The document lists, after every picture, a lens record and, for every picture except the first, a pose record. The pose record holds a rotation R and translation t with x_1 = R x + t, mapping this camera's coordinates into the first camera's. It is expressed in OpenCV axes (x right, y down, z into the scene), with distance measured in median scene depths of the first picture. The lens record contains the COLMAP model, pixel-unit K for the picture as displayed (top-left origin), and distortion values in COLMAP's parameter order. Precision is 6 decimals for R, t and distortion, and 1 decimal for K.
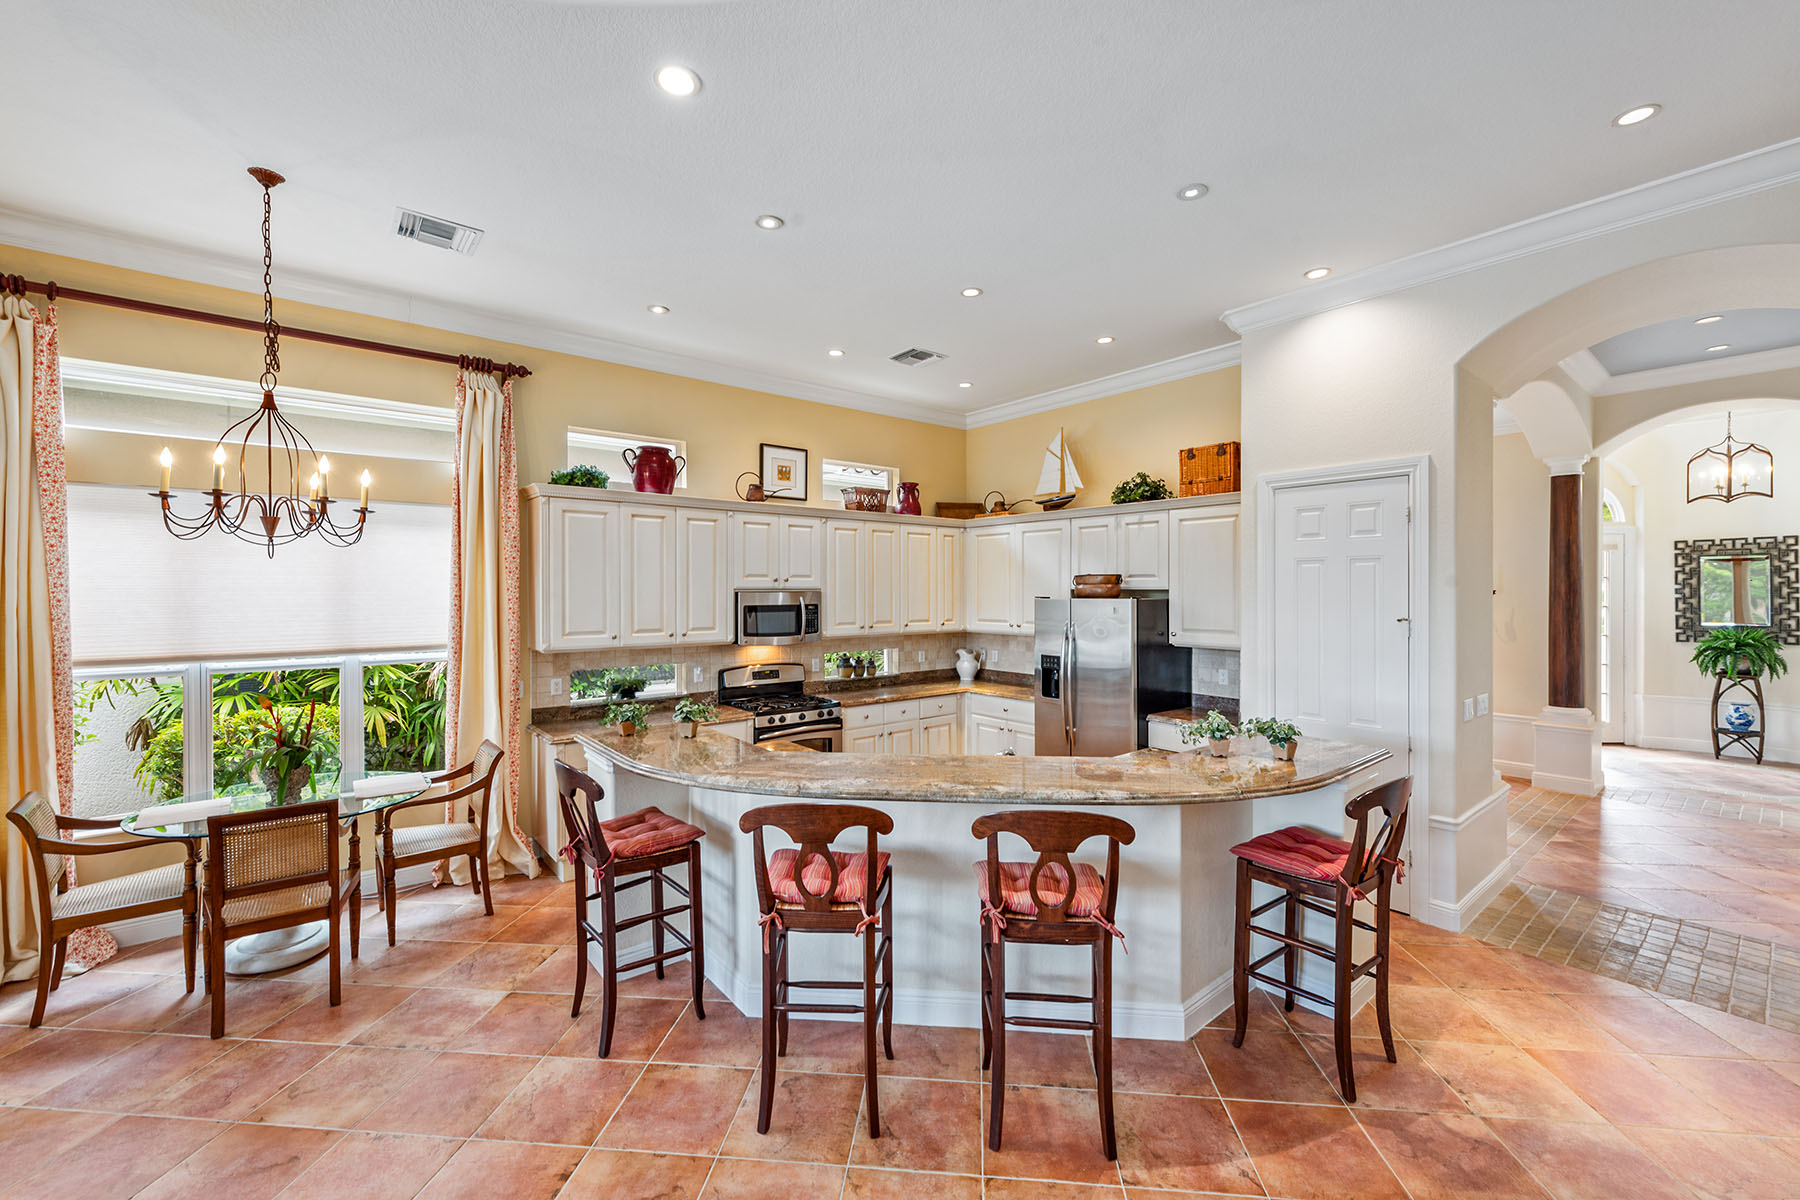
lens RADIAL K [[722.6, 0, 892.9], [0, 722.6, 598.2], [0, 0, 1]] dist [0.004224, -0.000428]
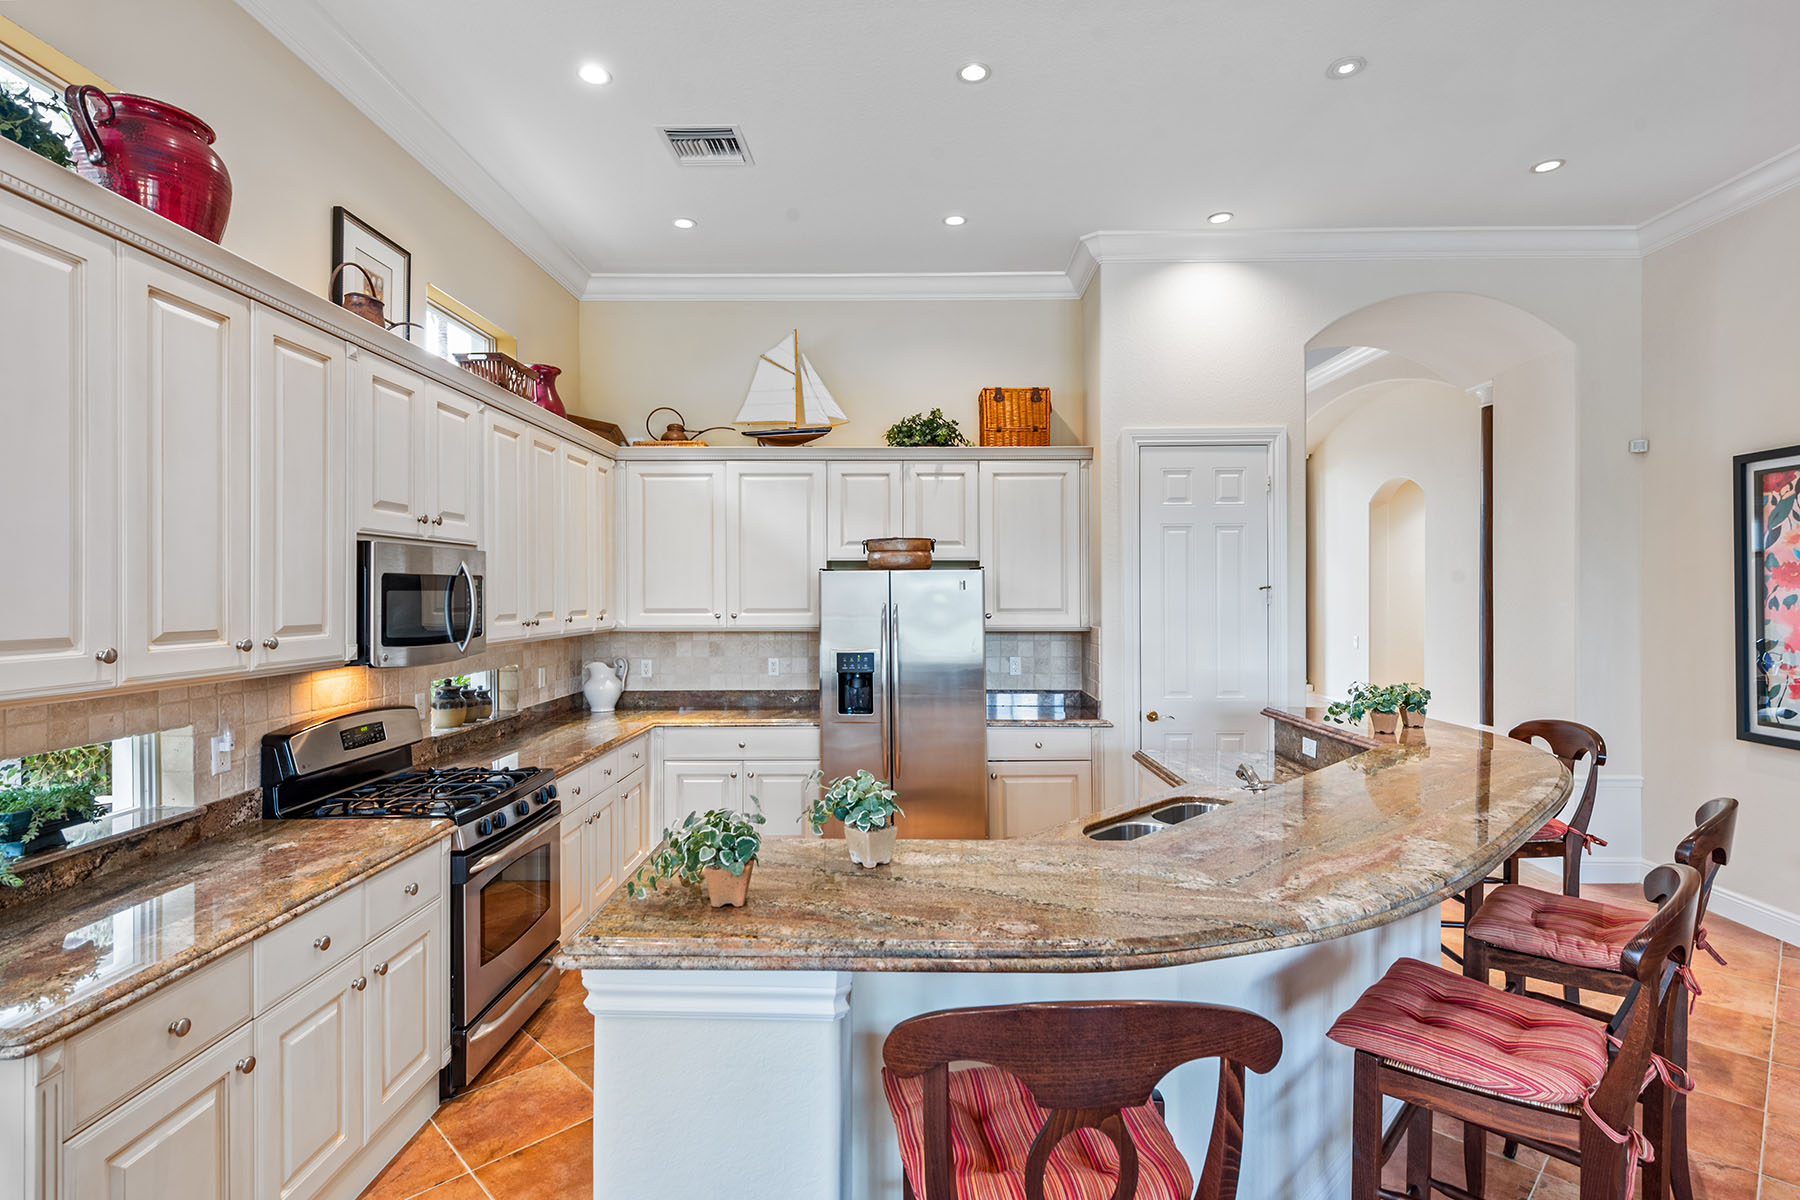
lens RADIAL K [[891.6, 0, 899.9], [0, 891.6, 599.2], [0, 0, 1]] dist [0.013955, 0.001066]
pose [[0.638617, -0.007473, 0.769488, -0.423475], [0.010794, 0.999941, 0.000753, 0.028557], [-0.769449, 0.007825, 0.638661, 0.433317]]
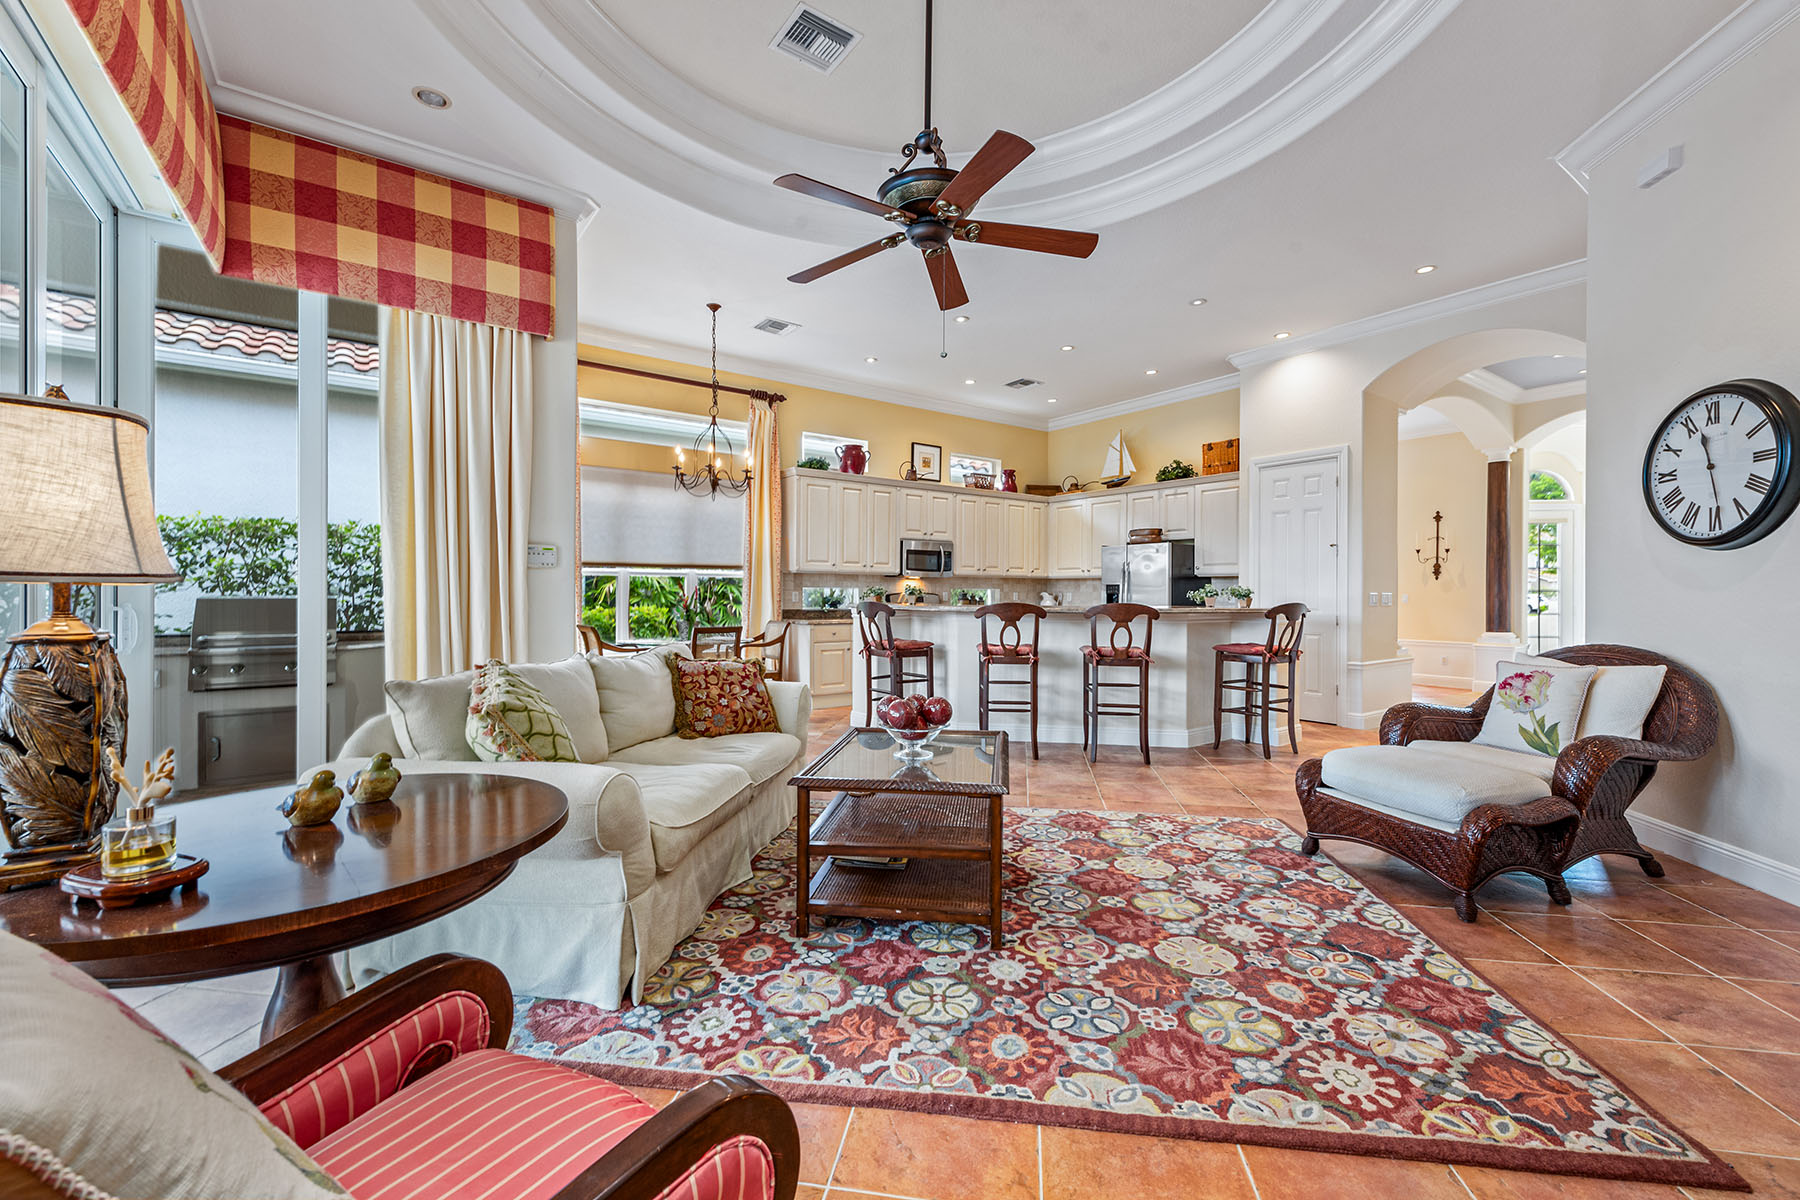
lens RADIAL K [[722.6, 0, 893.1], [0, 722.6, 597.0], [0, 0, 1]] dist [0.004224, -0.000428]
pose [[0.997903, 0.006544, -0.064400, -0.137760], [-0.006766, 0.999972, -0.003225, 0.115972], [0.064377, 0.003654, 0.997919, -0.515272]]
